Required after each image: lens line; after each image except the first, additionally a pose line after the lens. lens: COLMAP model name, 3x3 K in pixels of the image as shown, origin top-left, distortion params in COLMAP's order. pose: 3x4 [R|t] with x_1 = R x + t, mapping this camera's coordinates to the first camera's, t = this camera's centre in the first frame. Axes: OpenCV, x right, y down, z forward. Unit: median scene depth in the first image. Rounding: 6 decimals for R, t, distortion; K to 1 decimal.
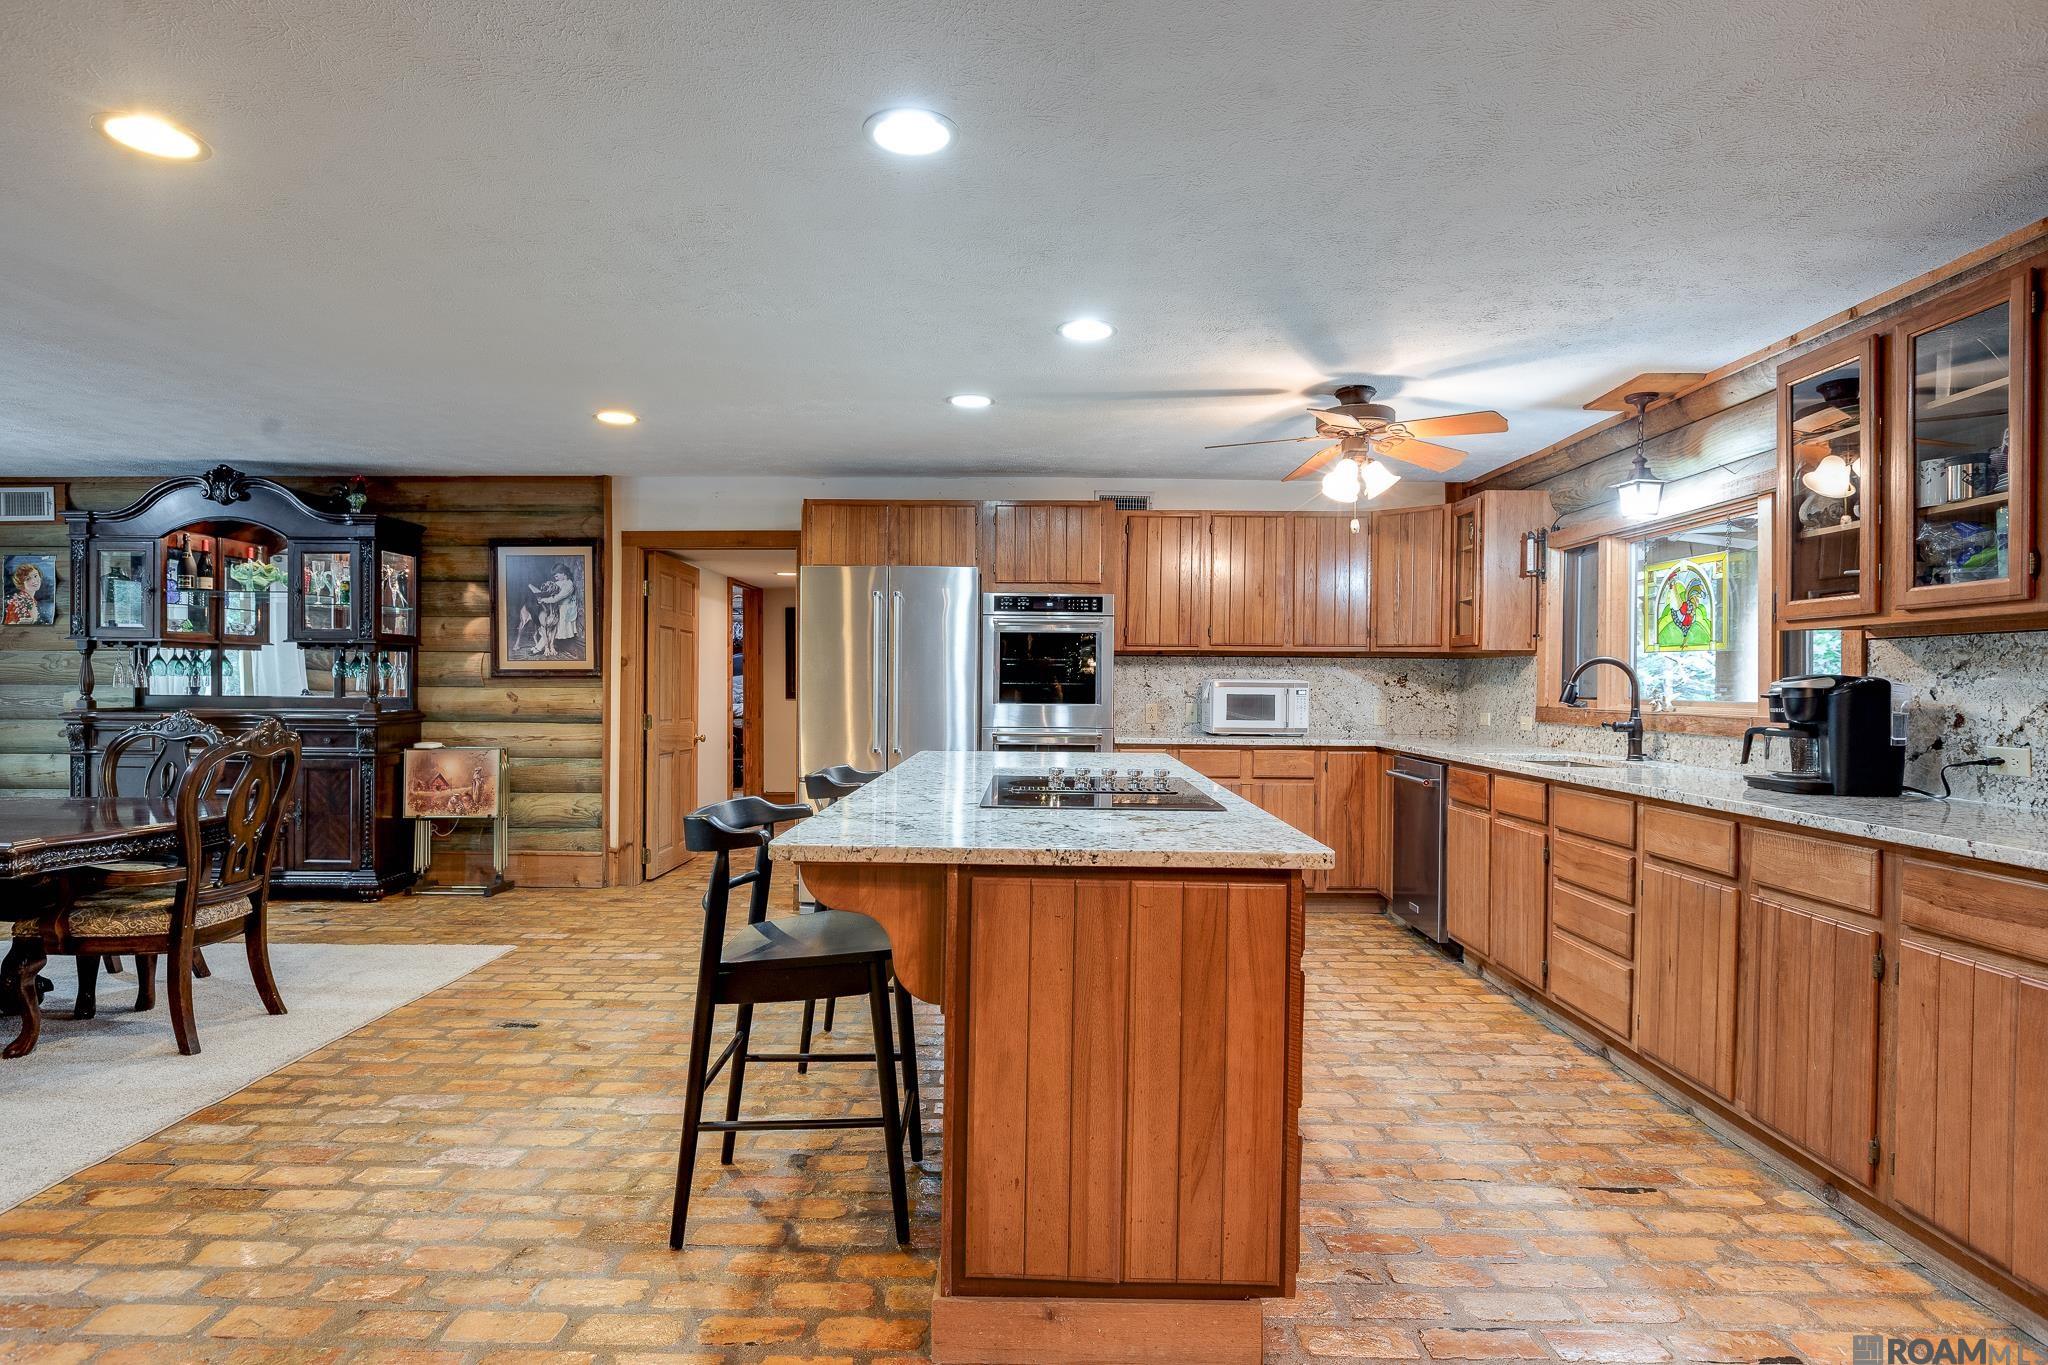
lens RADIAL K [[1065.2, 0, 1018.2], [0, 1065.2, 685.8], [0, 0, 1]] dist [0.000901, -0.002195]
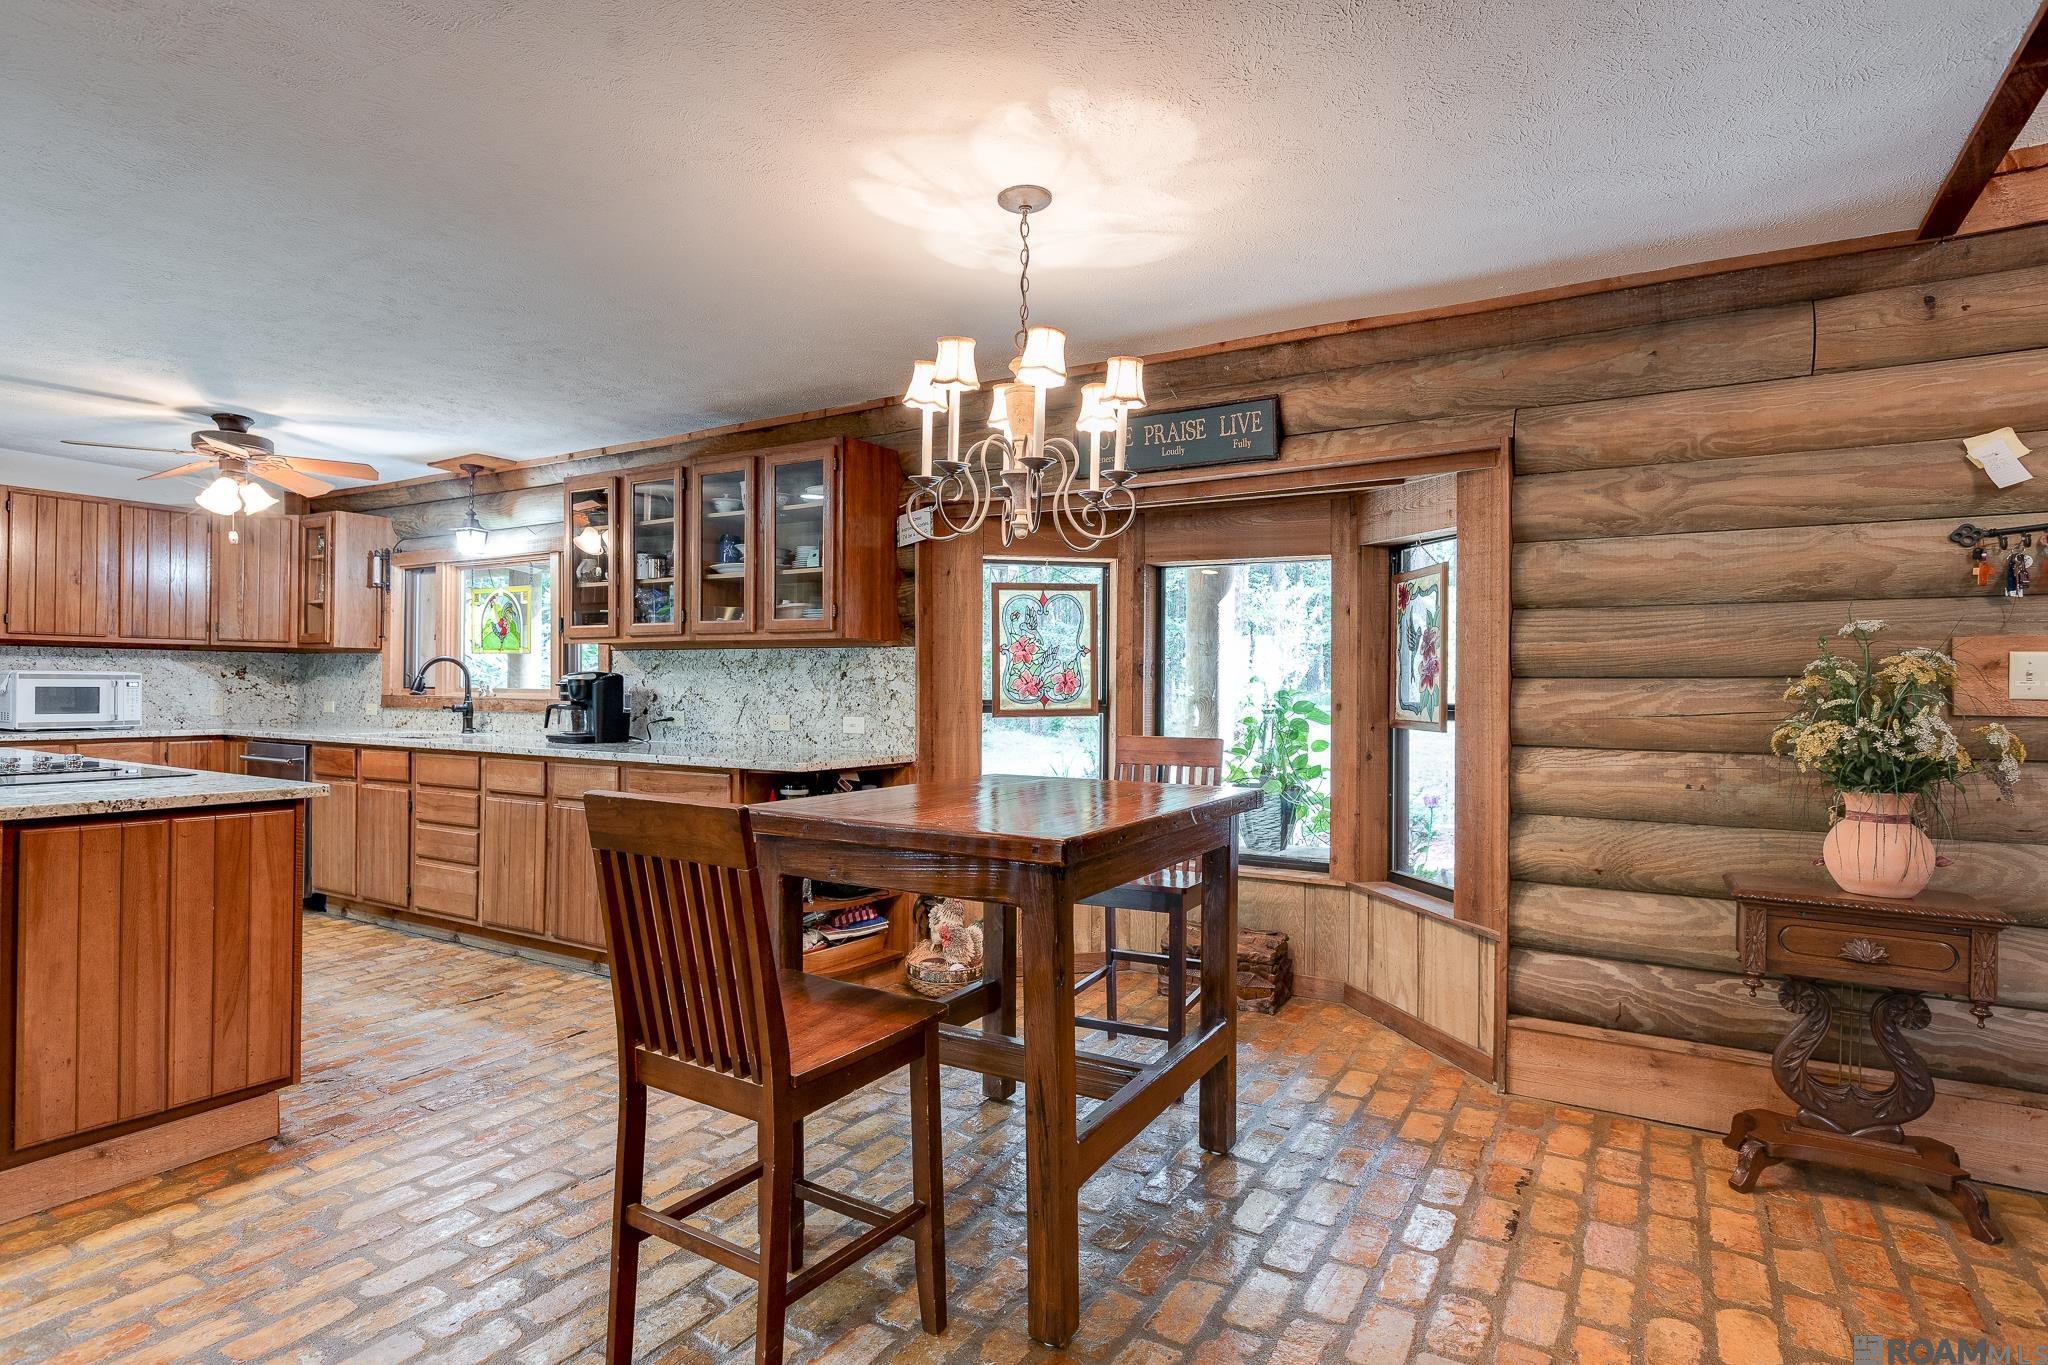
lens RADIAL K [[1065.2, 0, 1018.2], [0, 1065.2, 685.8], [0, 0, 1]] dist [0.000901, -0.002195]
pose [[0.503549, -0.005752, 0.863947, -0.180799], [-0.000660, 0.999975, 0.007042, -0.000024], [-0.863966, -0.004117, 0.503533, -0.218175]]
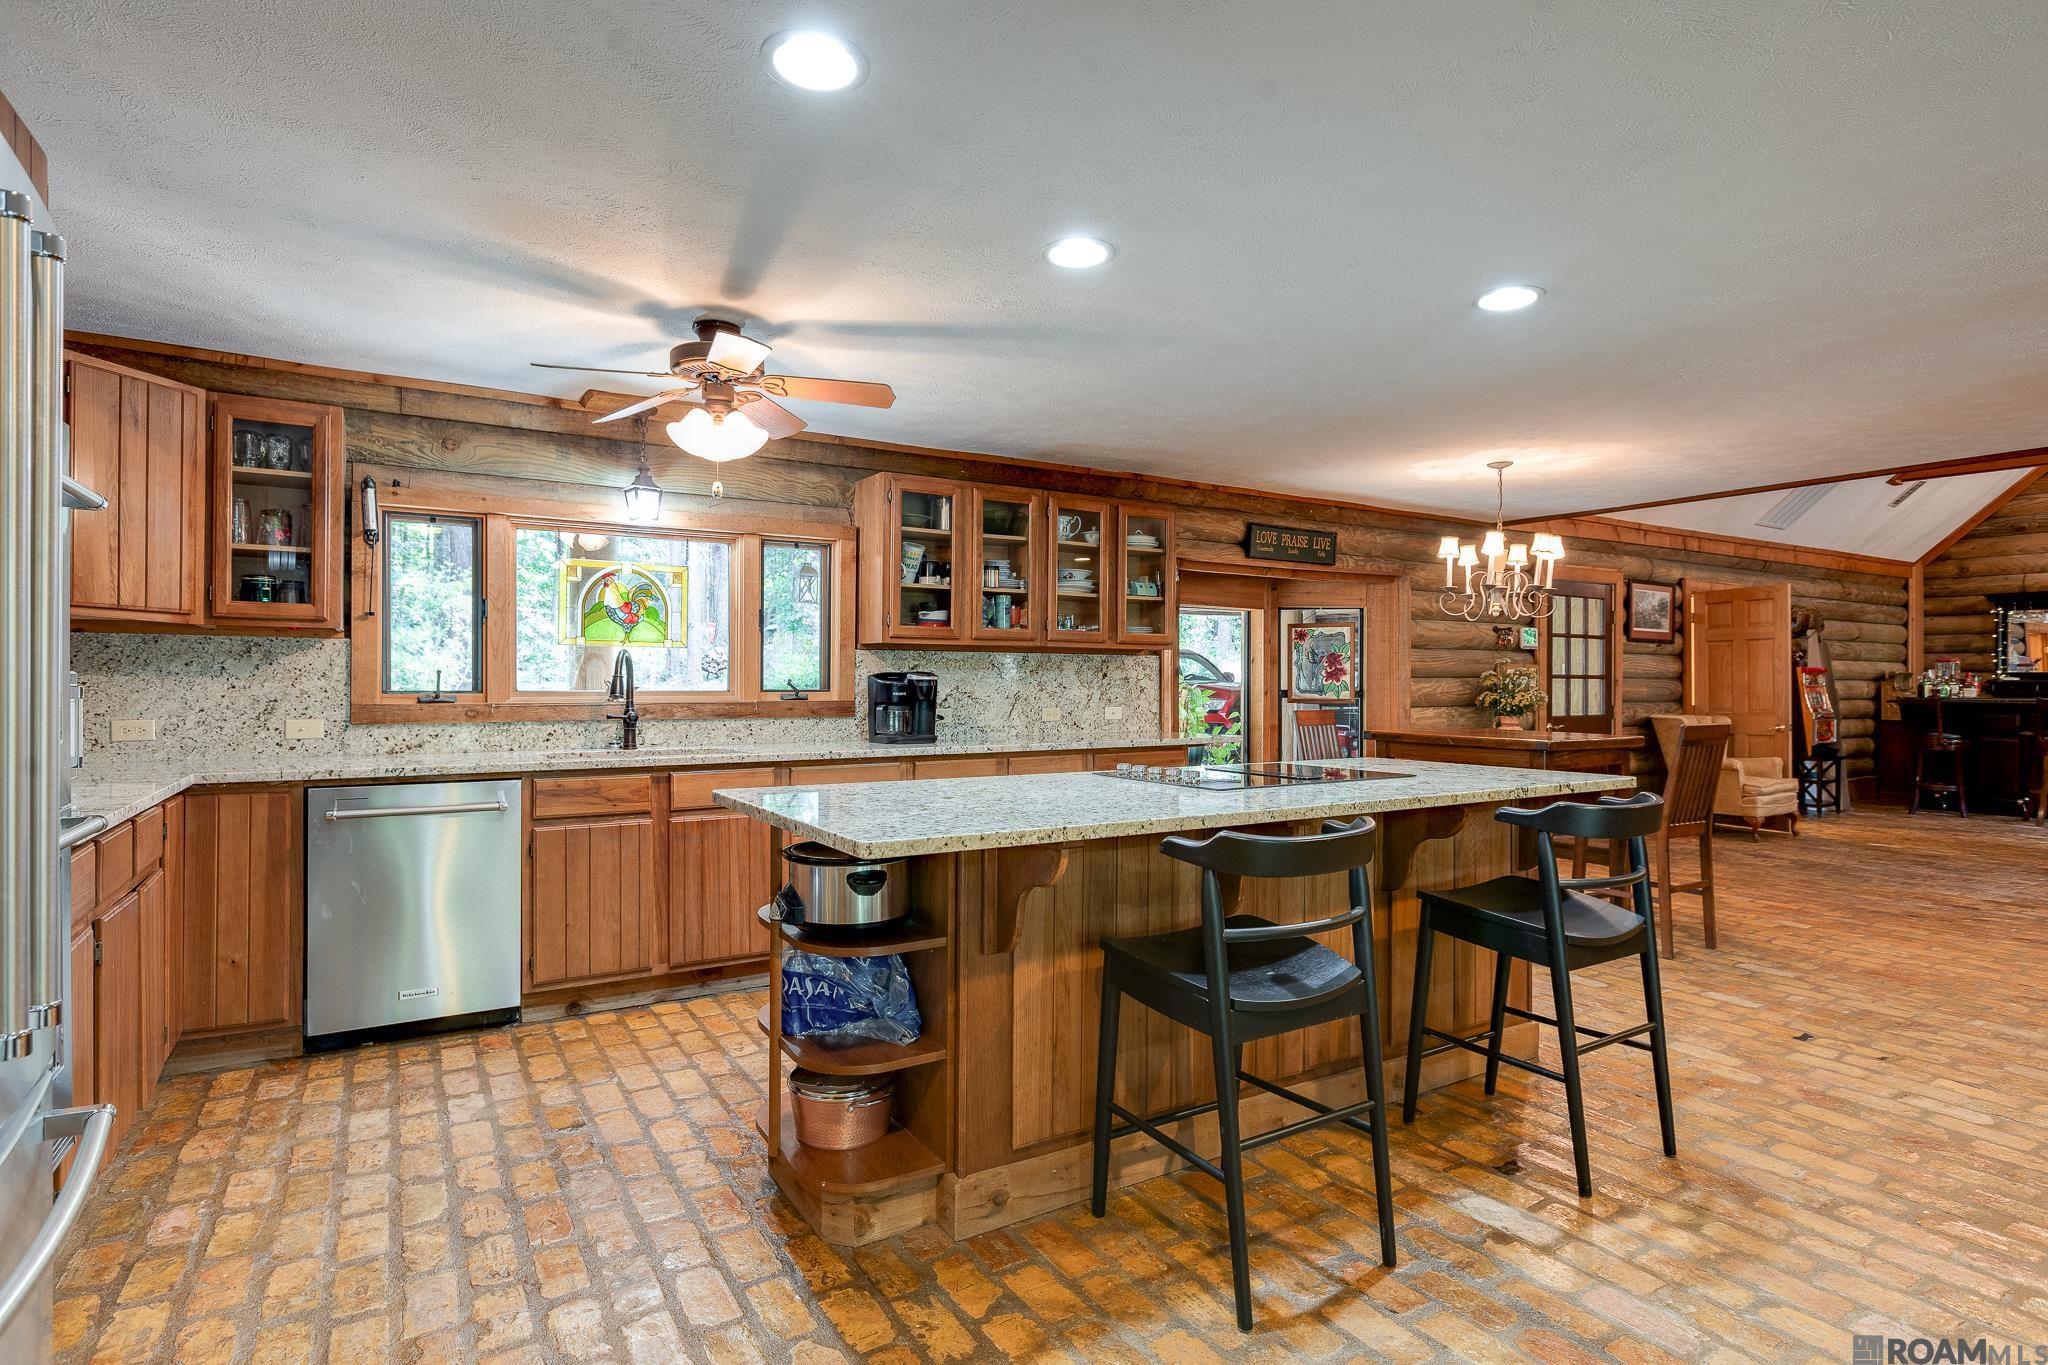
lens RADIAL K [[1029.9, 0, 1018.0], [0, 1029.9, 684.4], [0, 0, 1]] dist [-0.003026, -0.000141]
pose [[-0.534527, -0.011269, 0.845076, -0.367211], [-0.003029, 0.999930, 0.011418, -0.004906], [-0.845146, 0.003544, -0.534524, 0.912813]]
